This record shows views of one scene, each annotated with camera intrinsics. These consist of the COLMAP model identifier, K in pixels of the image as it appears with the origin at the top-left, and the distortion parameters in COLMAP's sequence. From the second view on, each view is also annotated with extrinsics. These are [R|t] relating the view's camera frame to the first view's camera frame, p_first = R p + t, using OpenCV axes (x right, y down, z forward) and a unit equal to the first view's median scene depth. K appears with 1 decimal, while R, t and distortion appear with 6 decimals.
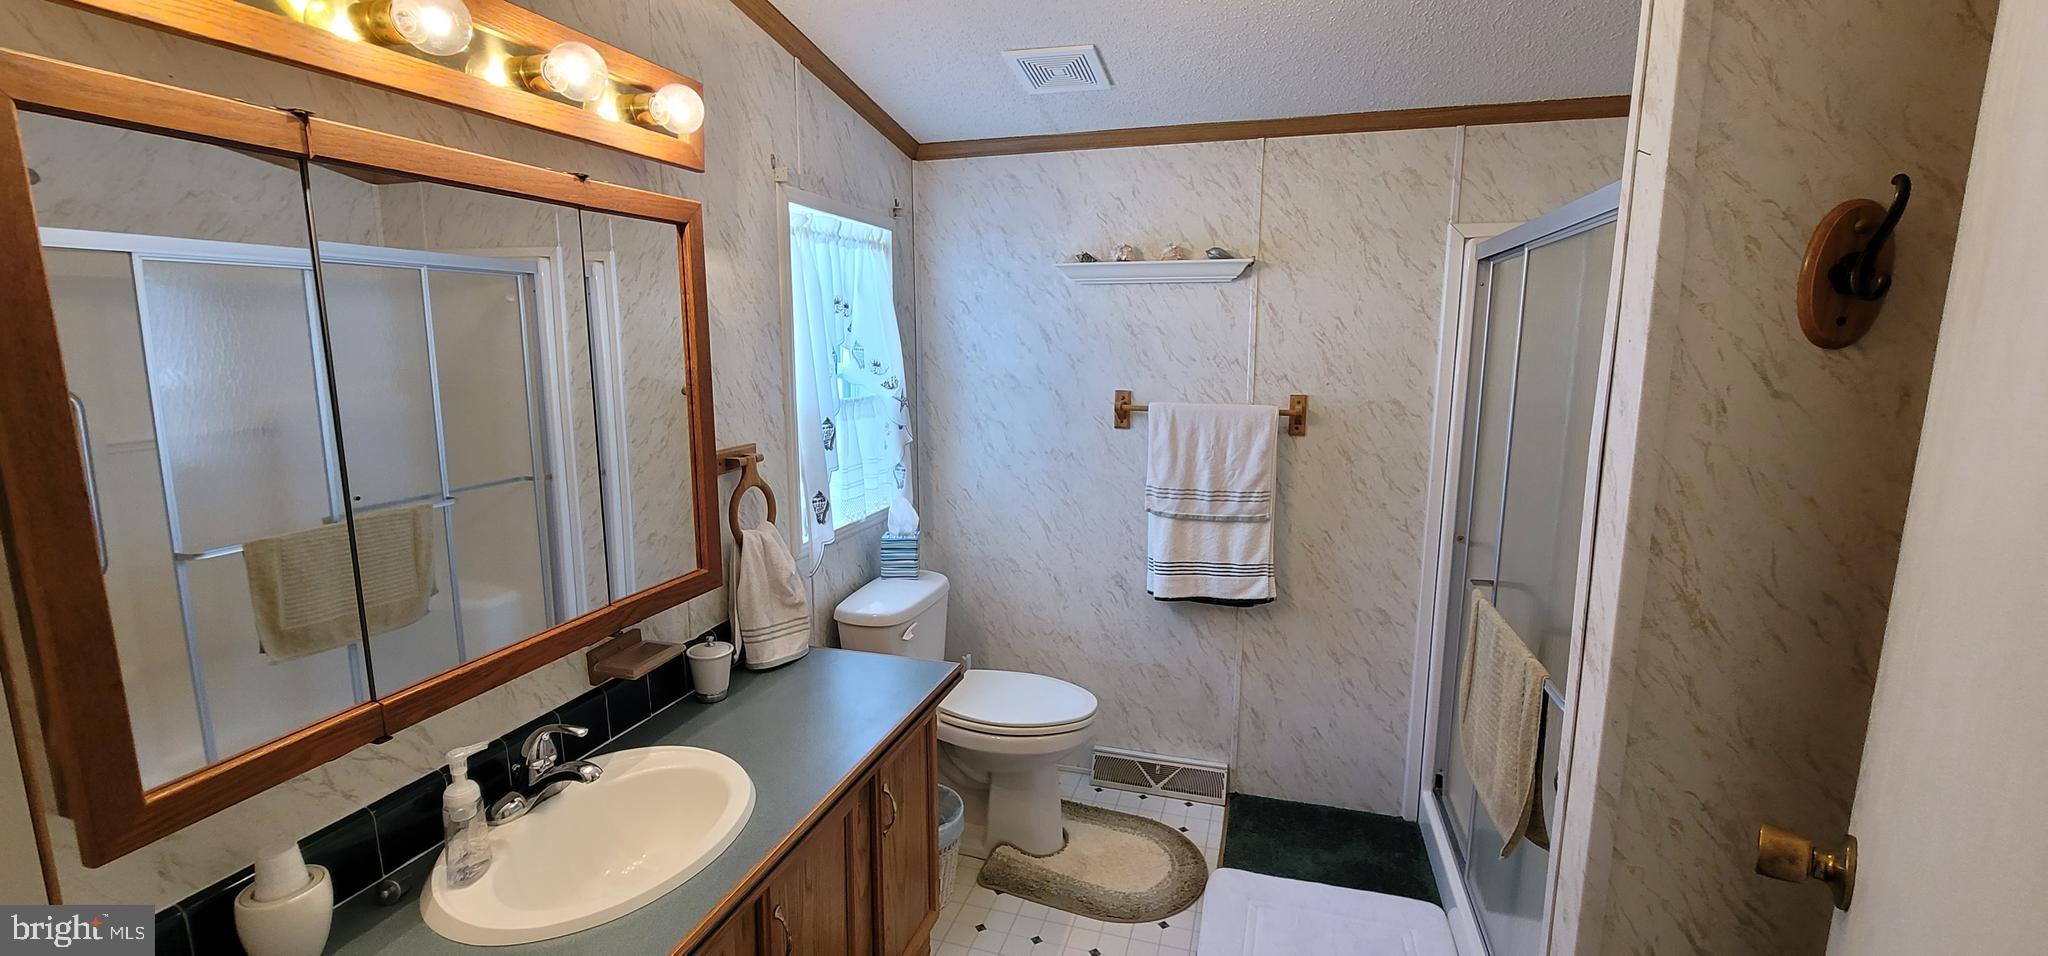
lens RADIAL K [[835.6, 0, 1029.6], [0, 835.6, 473.7], [0, 0, 1]] dist [-0.008454, 0.002113]
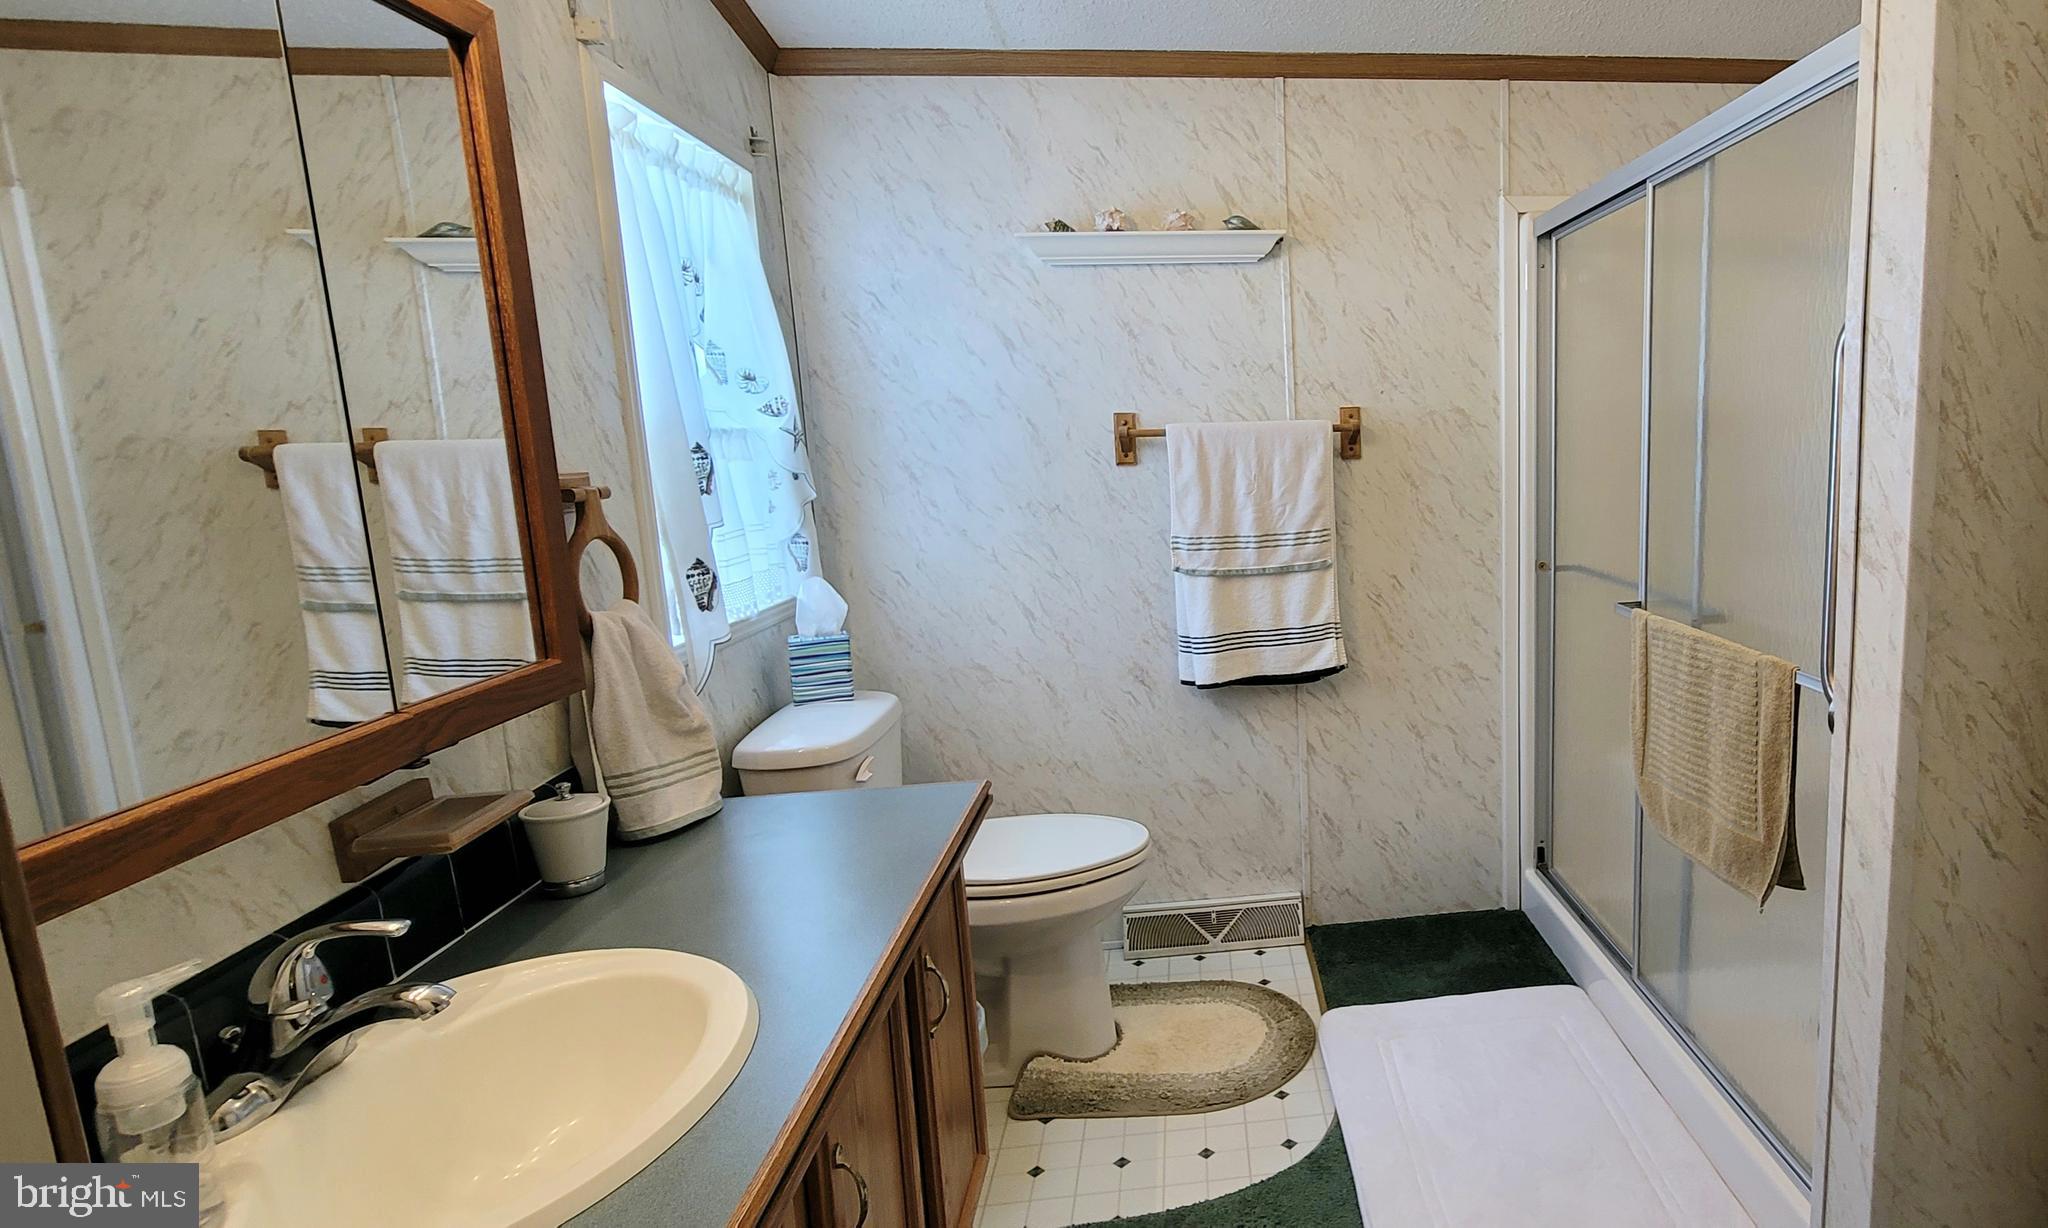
lens RADIAL K [[1073.2, 0, 1321.6], [0, 1073.2, 607.1], [0, 0, 1]] dist [-0.005415, 0.000206]
pose [[0.912670, -0.094984, 0.397506, -0.140417], [0.097688, 0.995126, 0.013494, 0.086734], [-0.396851, 0.026516, 0.917500, 0.079299]]
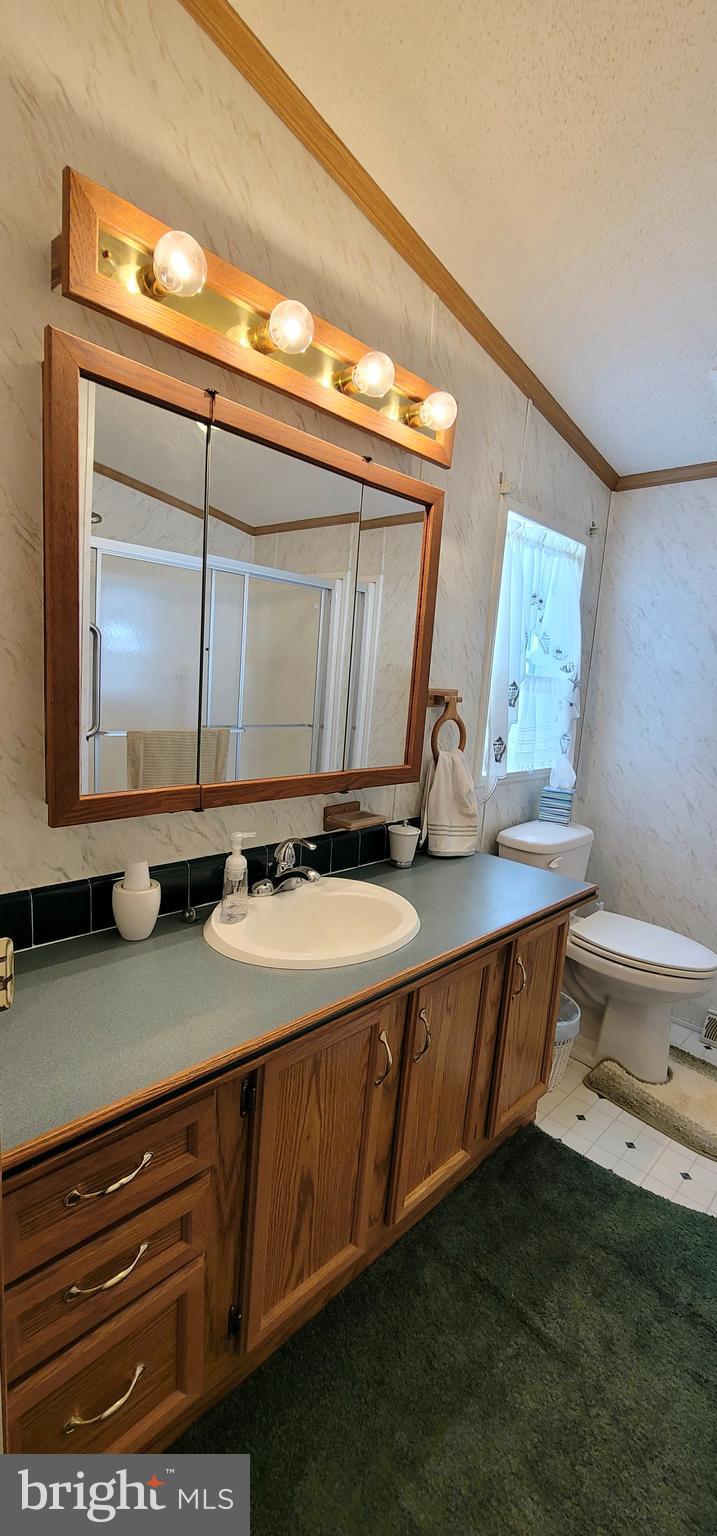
lens RADIAL K [[626.7, 0, 362.3], [0, 626.7, 771.7], [0, 0, 1]] dist [-0.008454, 0.002113]
pose [[0.886079, 0.130373, -0.444822, -0.003446], [-0.141114, 0.989952, 0.009049, 0.090227], [0.441532, 0.054753, 0.895573, 0.044075]]
